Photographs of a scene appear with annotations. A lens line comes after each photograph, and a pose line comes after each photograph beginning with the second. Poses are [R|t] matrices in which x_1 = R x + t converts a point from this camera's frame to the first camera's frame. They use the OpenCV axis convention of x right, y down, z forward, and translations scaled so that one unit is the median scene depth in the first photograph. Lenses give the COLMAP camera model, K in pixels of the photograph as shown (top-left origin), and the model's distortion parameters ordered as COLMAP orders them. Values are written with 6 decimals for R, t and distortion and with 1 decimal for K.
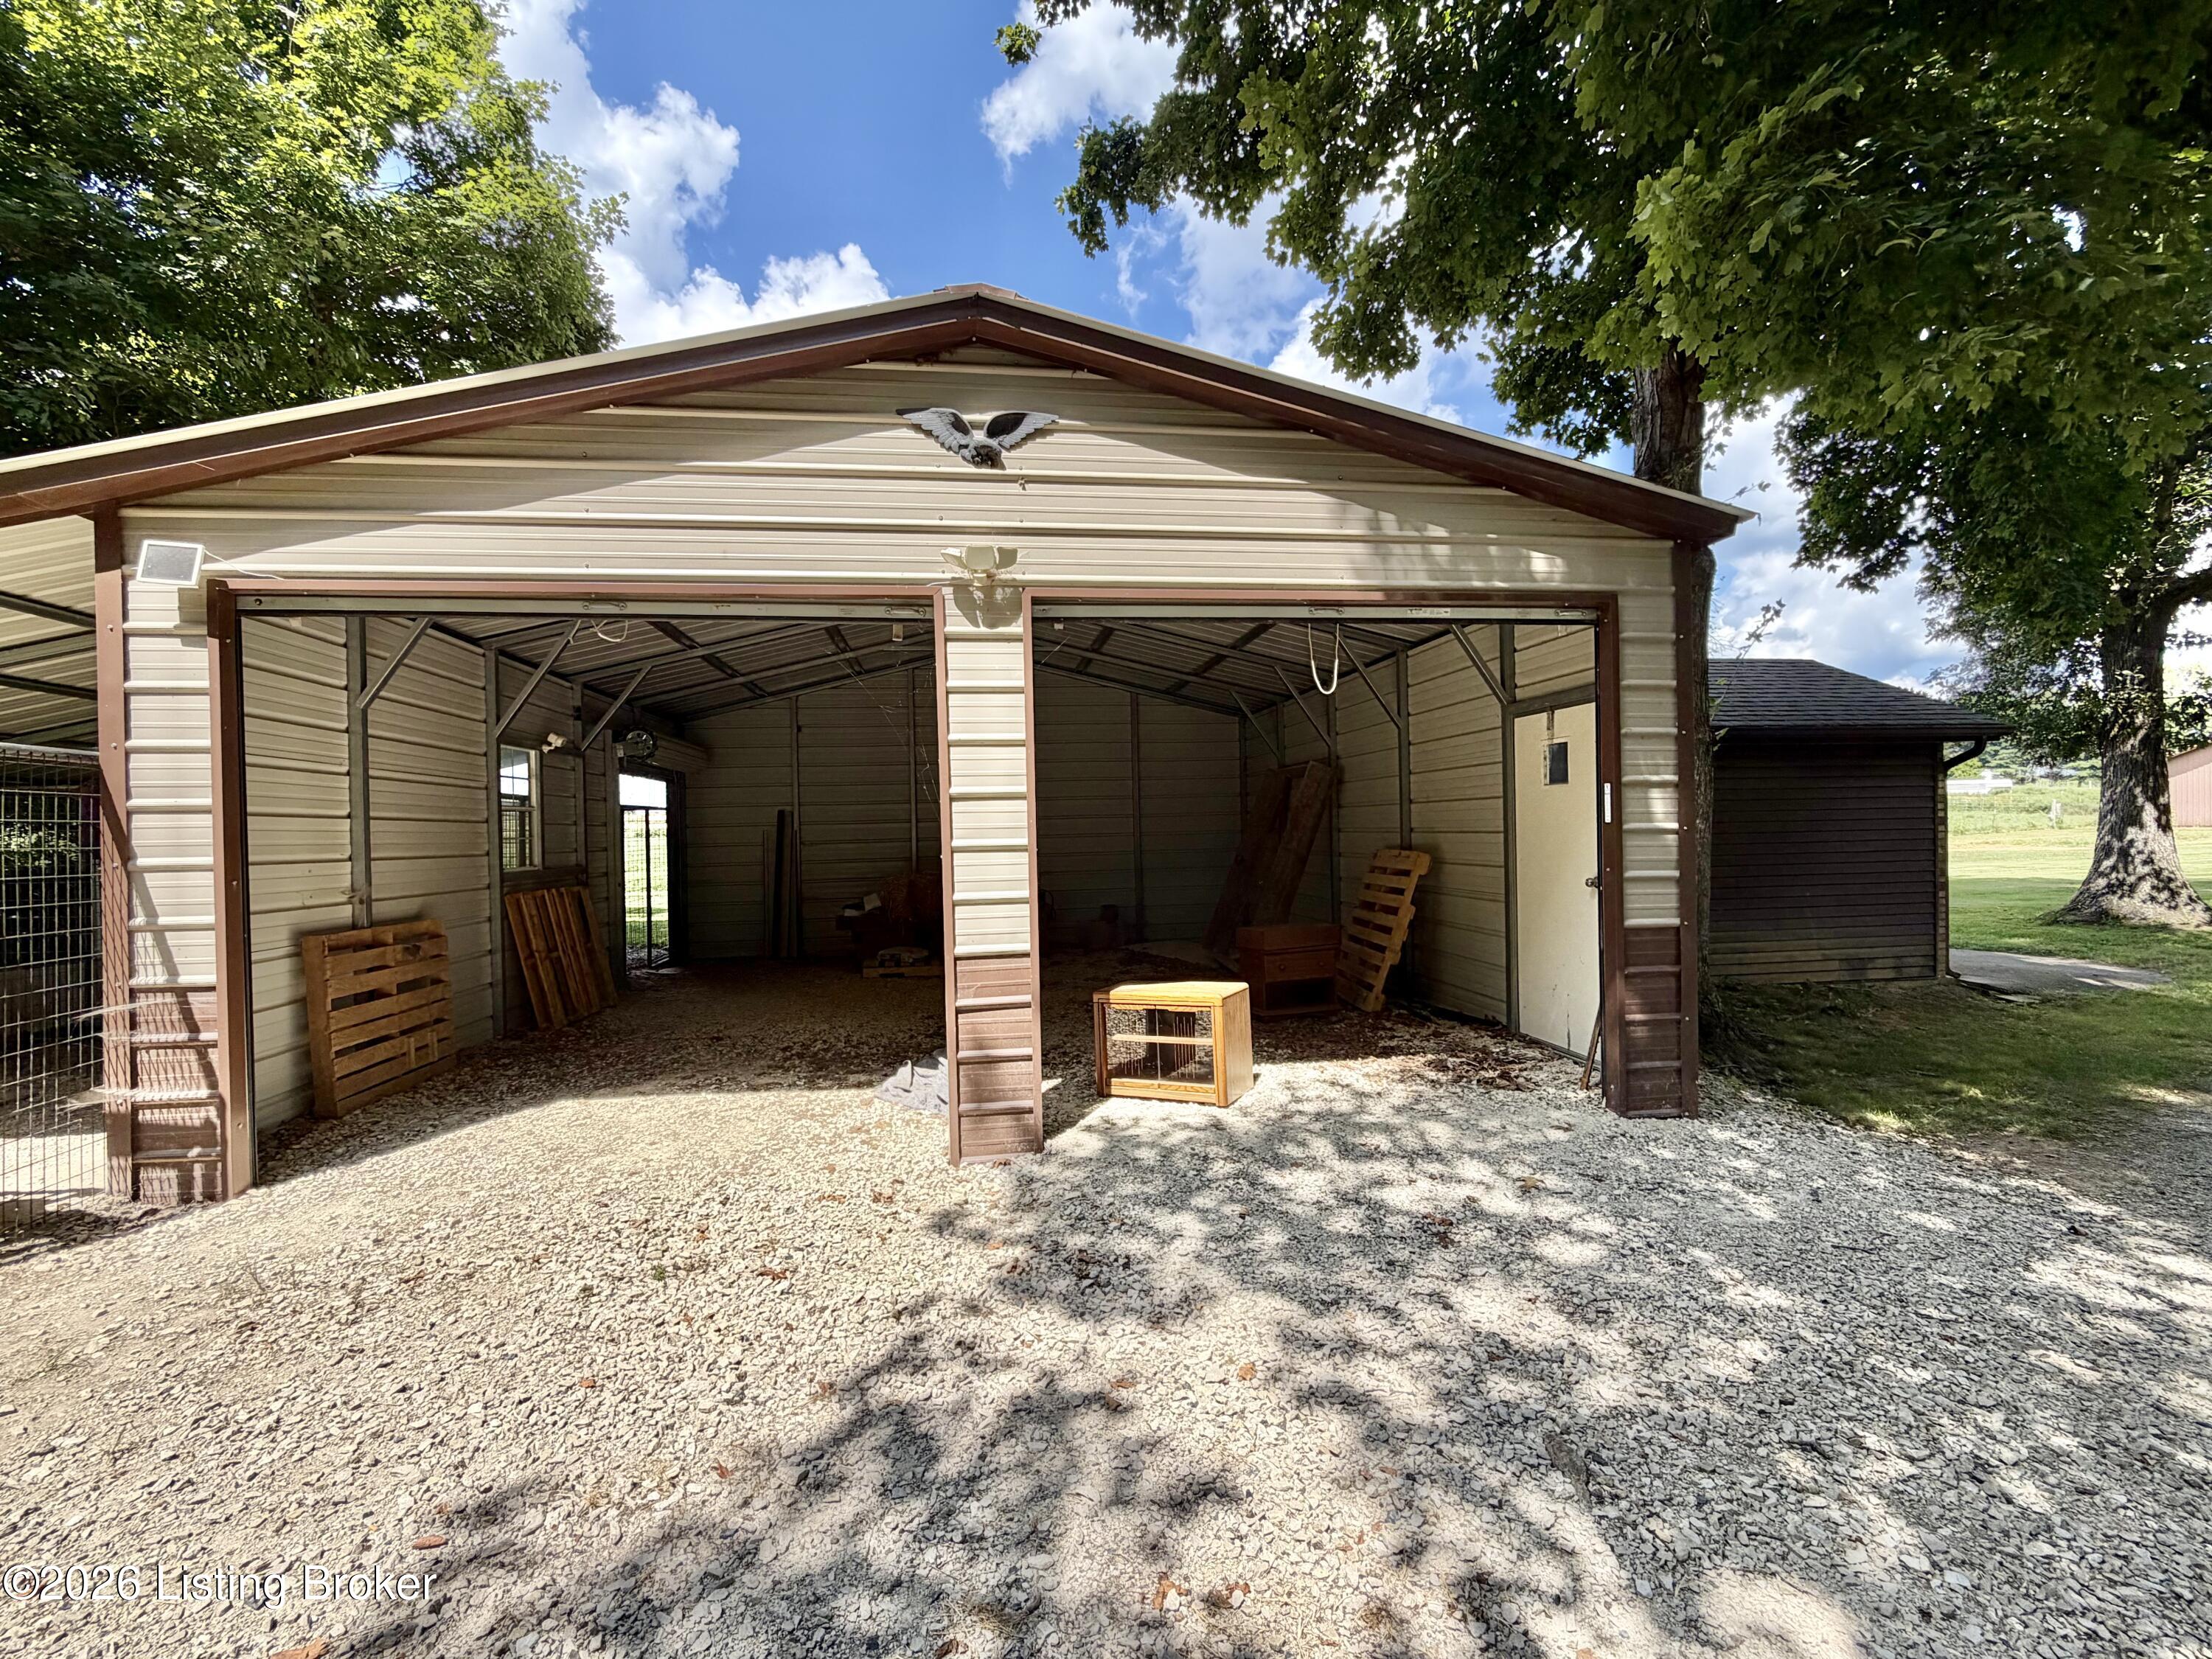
lens RADIAL K [[966.6, 0, 1106.0], [0, 966.6, 829.5], [0, 0, 1]] dist [0.000336, -0.000074]
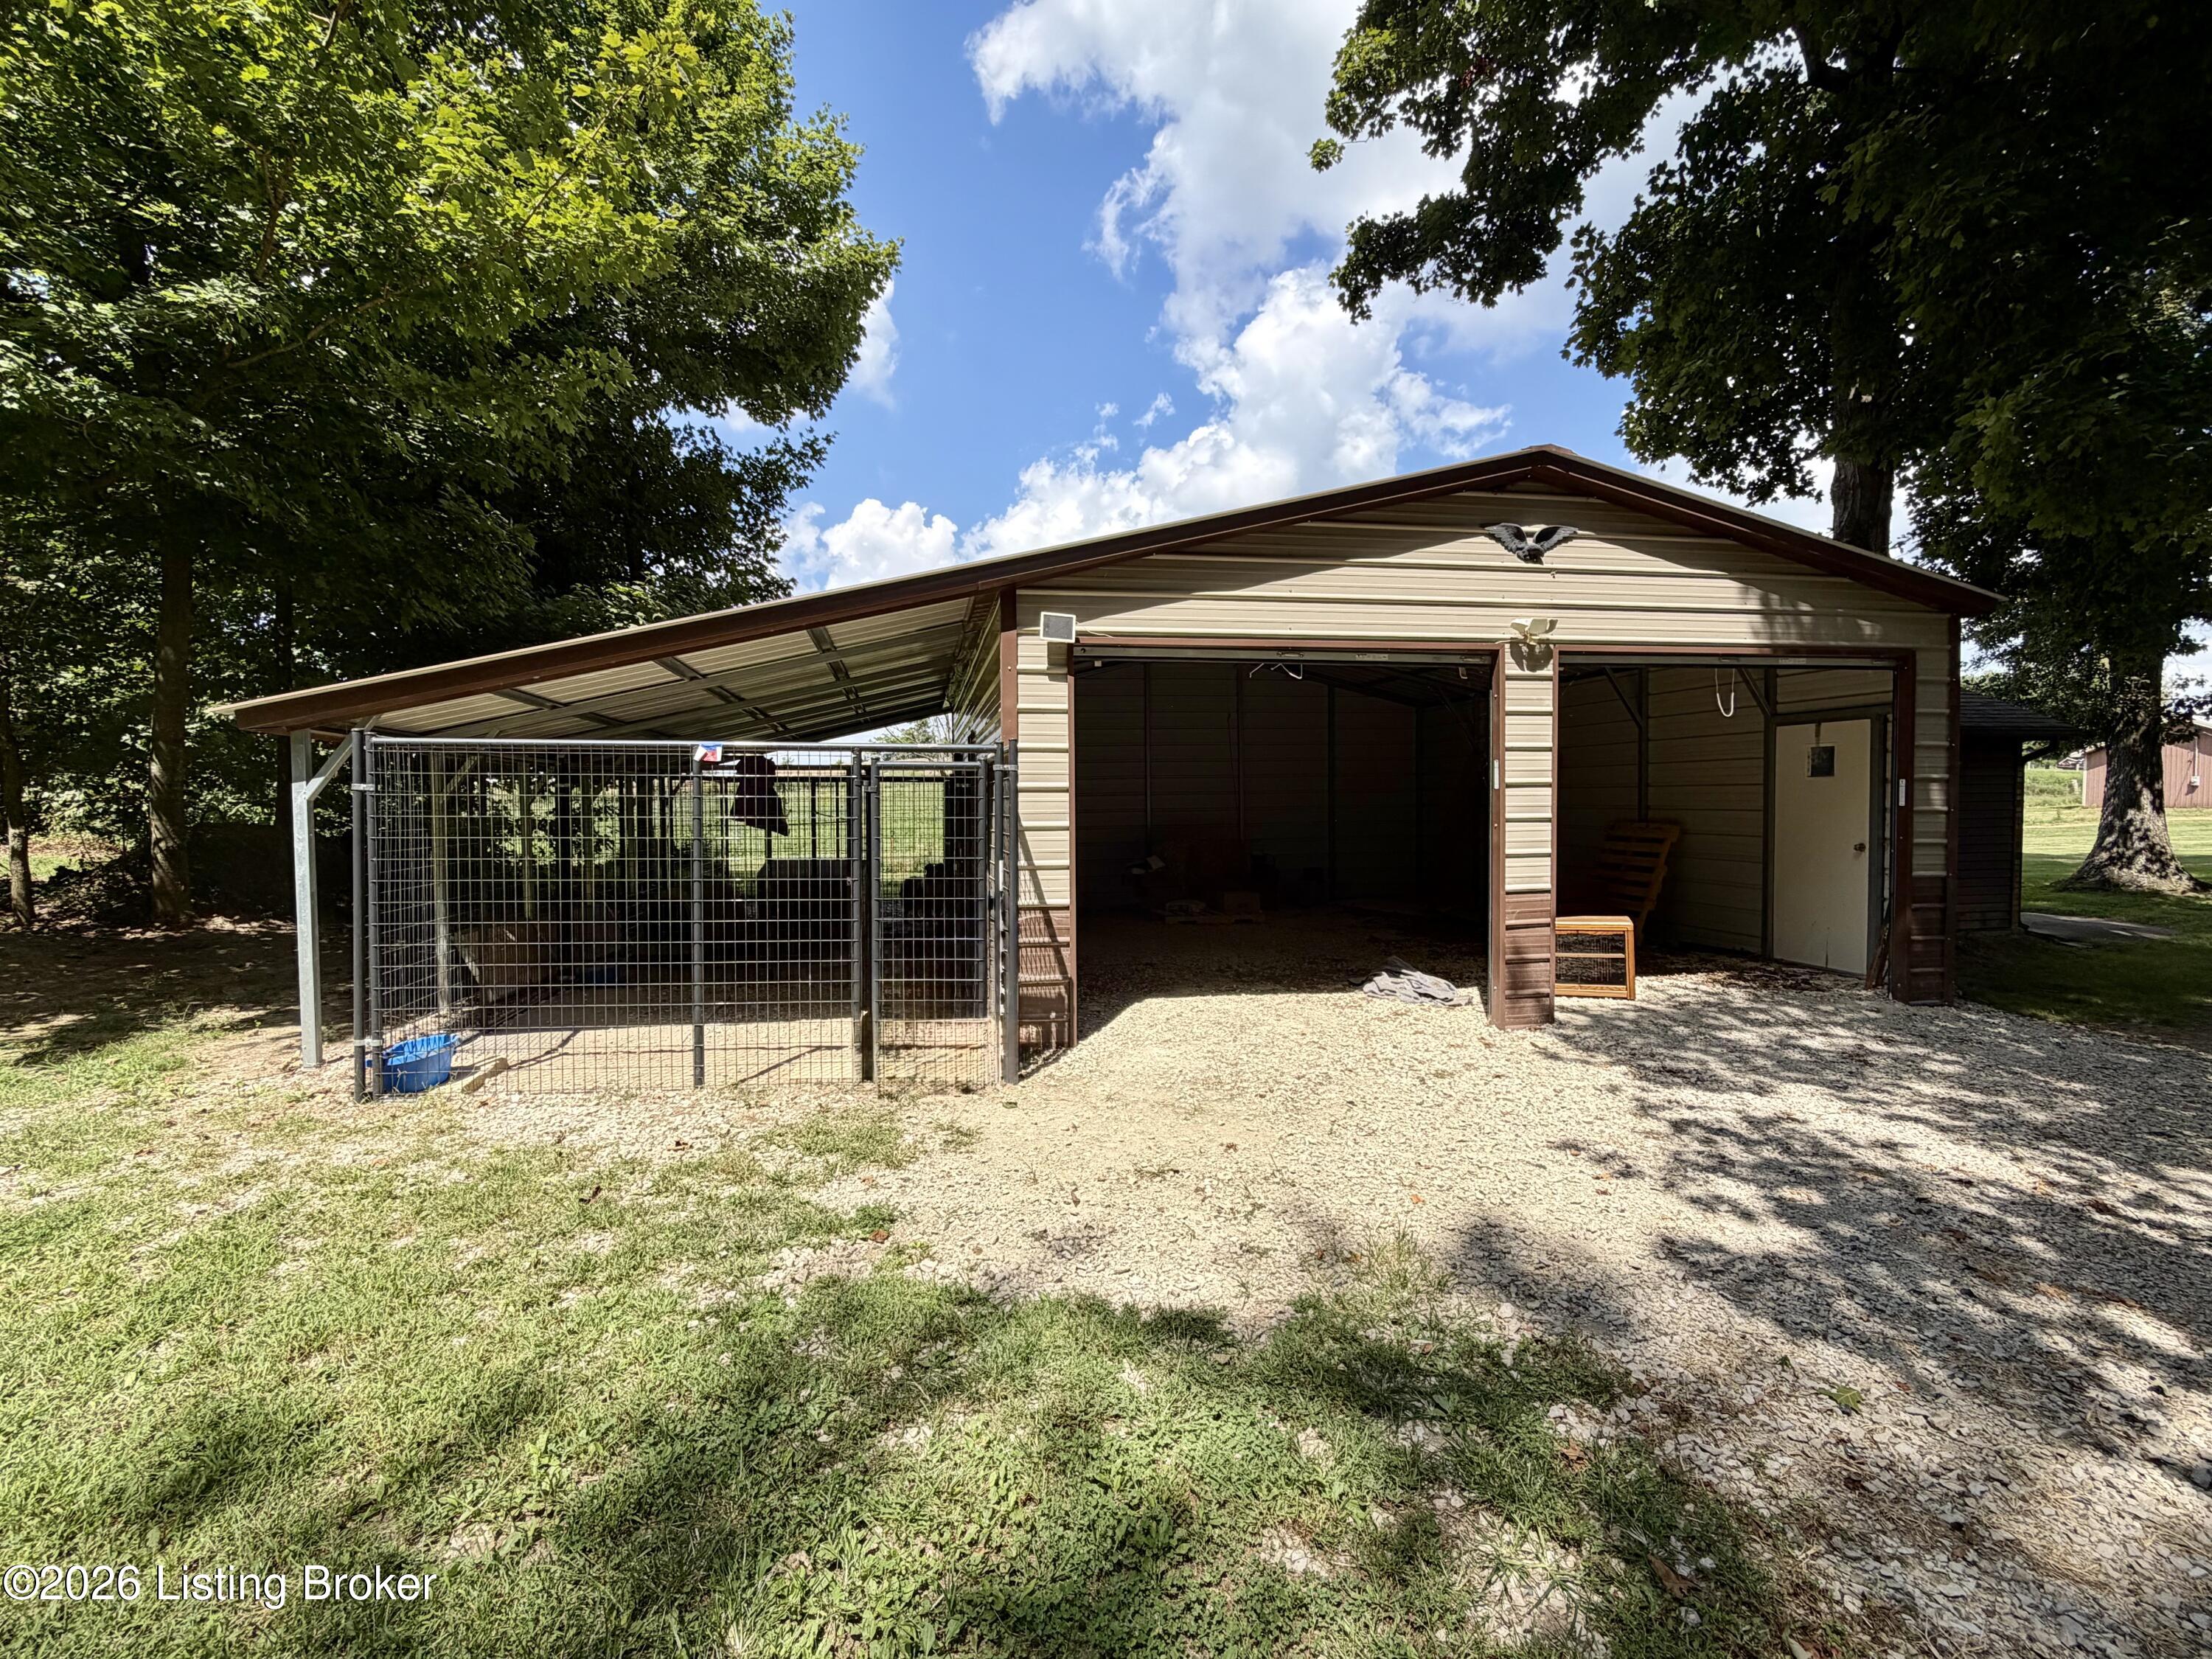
lens RADIAL K [[980.1, 0, 1106.0], [0, 980.1, 829.5], [0, 0, 1]] dist [-0.001096, 0.000499]
pose [[0.998970, 0.007891, 0.044695, -0.820908], [-0.009229, 0.999513, 0.029820, -0.004463], [-0.044438, -0.030202, 0.998556, -0.471948]]
